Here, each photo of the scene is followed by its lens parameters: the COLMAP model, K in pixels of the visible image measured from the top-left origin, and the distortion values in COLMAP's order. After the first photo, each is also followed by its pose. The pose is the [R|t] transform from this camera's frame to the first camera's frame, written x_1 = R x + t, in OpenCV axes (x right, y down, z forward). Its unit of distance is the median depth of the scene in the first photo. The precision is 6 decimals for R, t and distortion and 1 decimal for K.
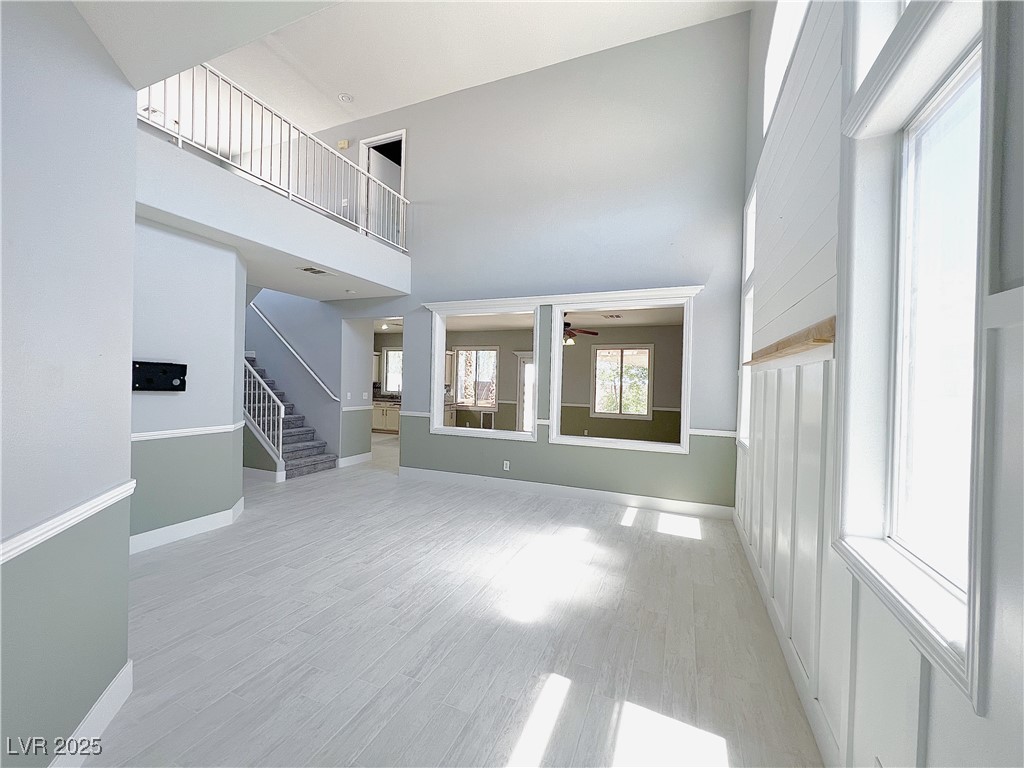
lens RADIAL K [[413.7, 0, 512.3], [0, 413.7, 382.6], [0, 0, 1]] dist [-0.001019, 0.000276]
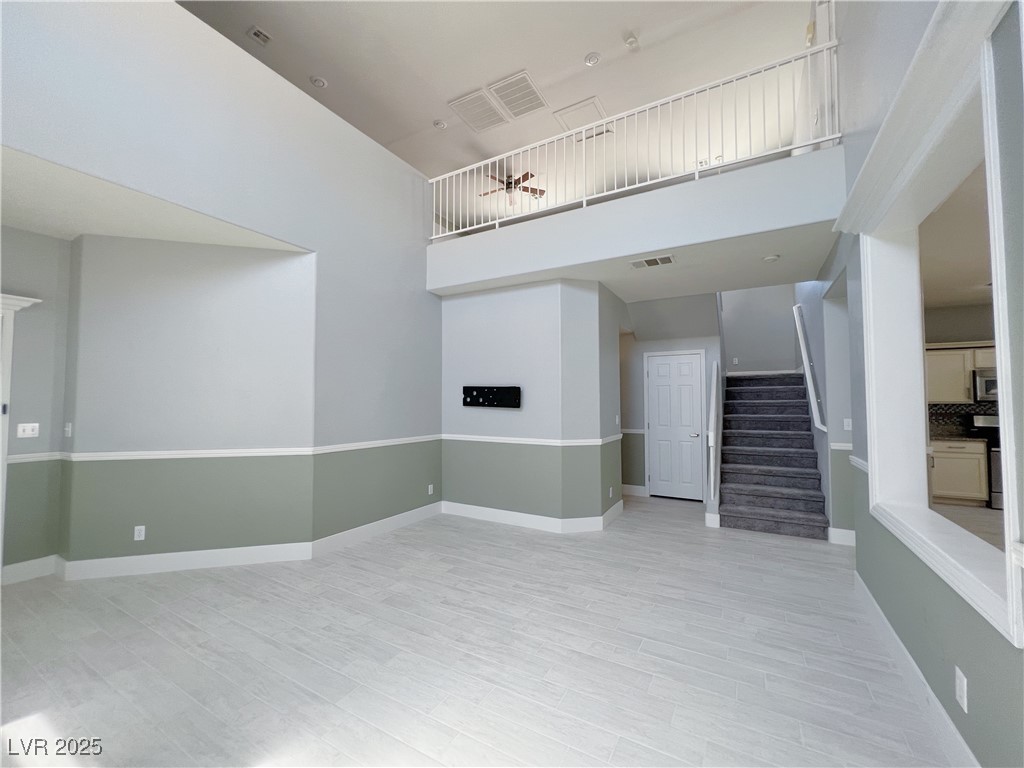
lens RADIAL K [[413.7, 0, 513.7], [0, 413.7, 385.1], [0, 0, 1]] dist [-0.001019, 0.000276]
pose [[-0.131800, -0.064038, -0.989206, 0.367869], [-0.006134, 0.997945, -0.063786, 0.025458], [0.991257, -0.002339, -0.131922, 0.897321]]
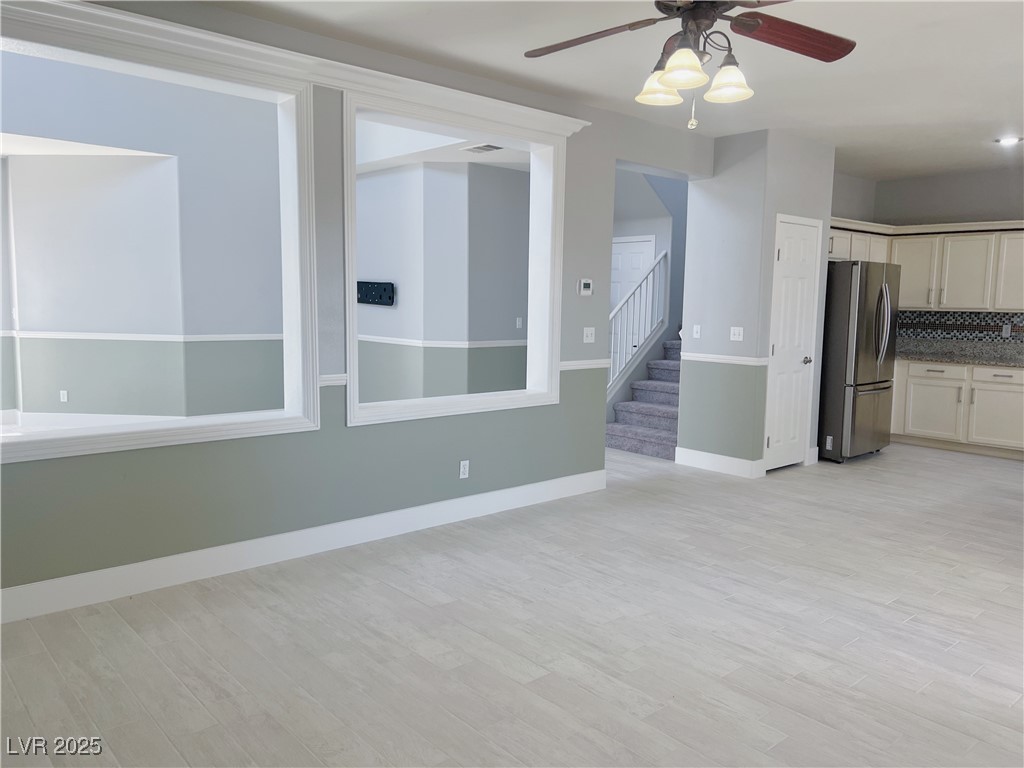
lens RADIAL K [[769.3, 0, 514.7], [0, 769.3, 387.0], [0, 0, 1]] dist [0.068315, -0.082162]
pose [[-0.440860, 0.070602, -0.894795, 0.824988], [-0.031259, 0.995089, 0.093917, 0.026903], [0.897032, 0.069374, -0.436488, 1.796624]]
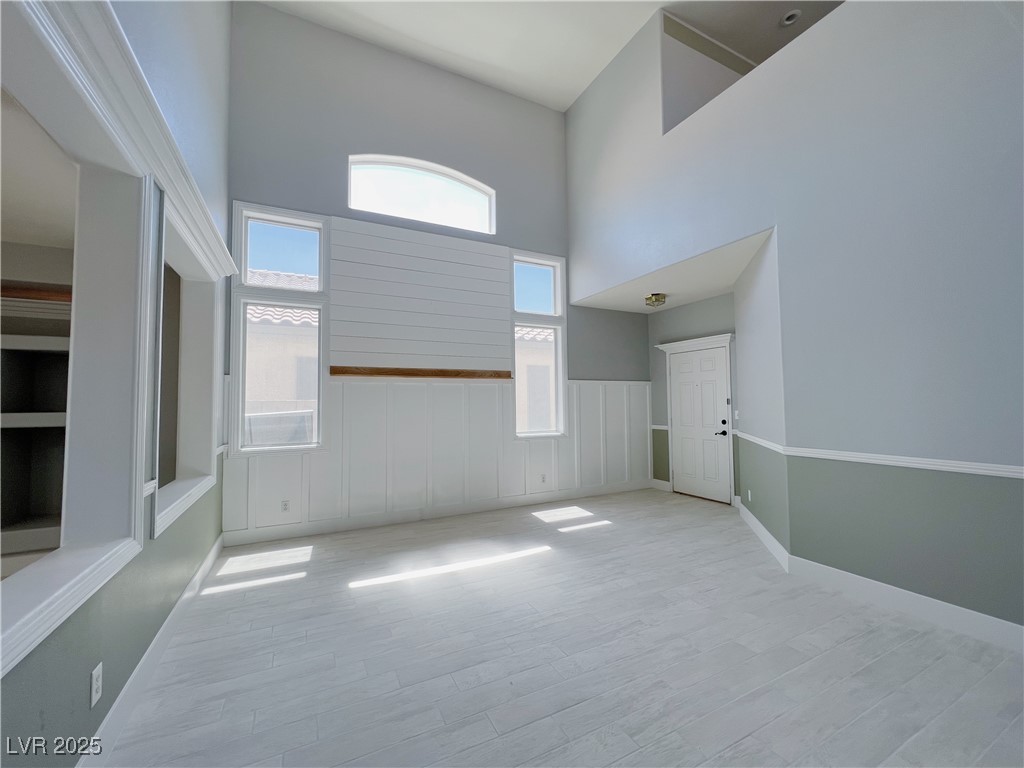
lens RADIAL K [[413.7, 0, 507.6], [0, 413.7, 386.2], [0, 0, 1]] dist [-0.001019, 0.000276]
pose [[-0.754396, 0.012006, 0.656309, -0.480711], [-0.002783, 0.999765, -0.021489, 0.011609], [-0.656413, -0.018038, -0.754186, 1.242117]]
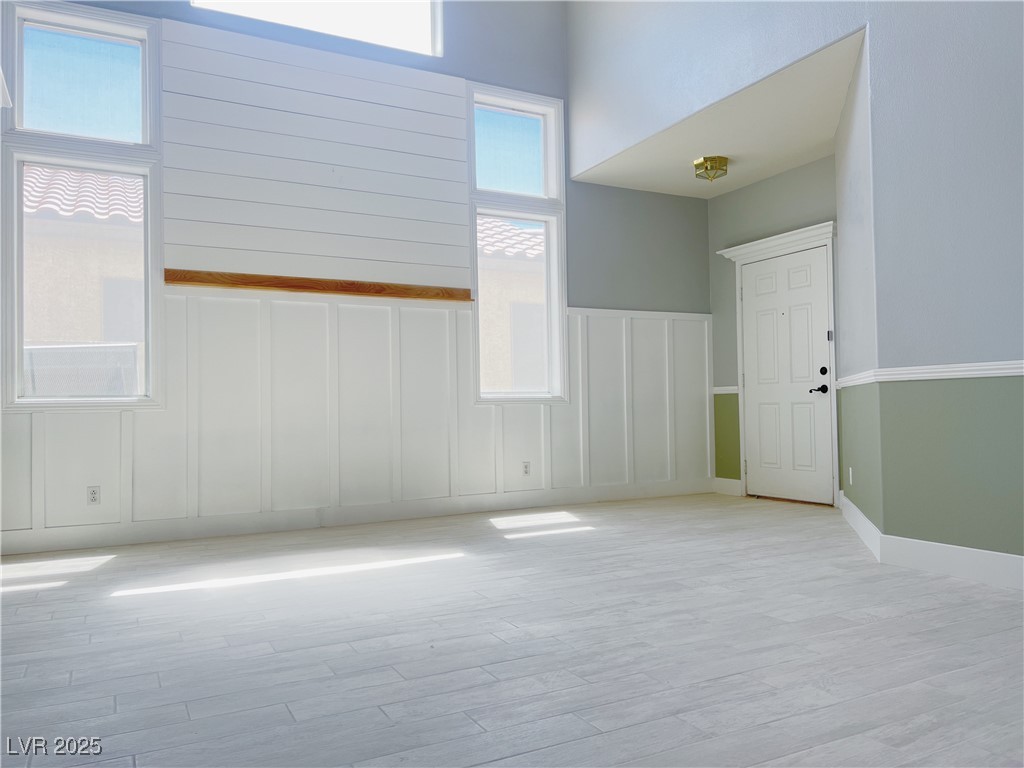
lens RADIAL K [[769.3, 0, 510.1], [0, 769.3, 392.5], [0, 0, 1]] dist [0.068315, -0.082162]
pose [[-0.765839, 0.003979, 0.643020, -0.612670], [0.002637, 0.999992, -0.003048, 0.123517], [-0.643027, -0.000639, -0.765844, 1.313451]]
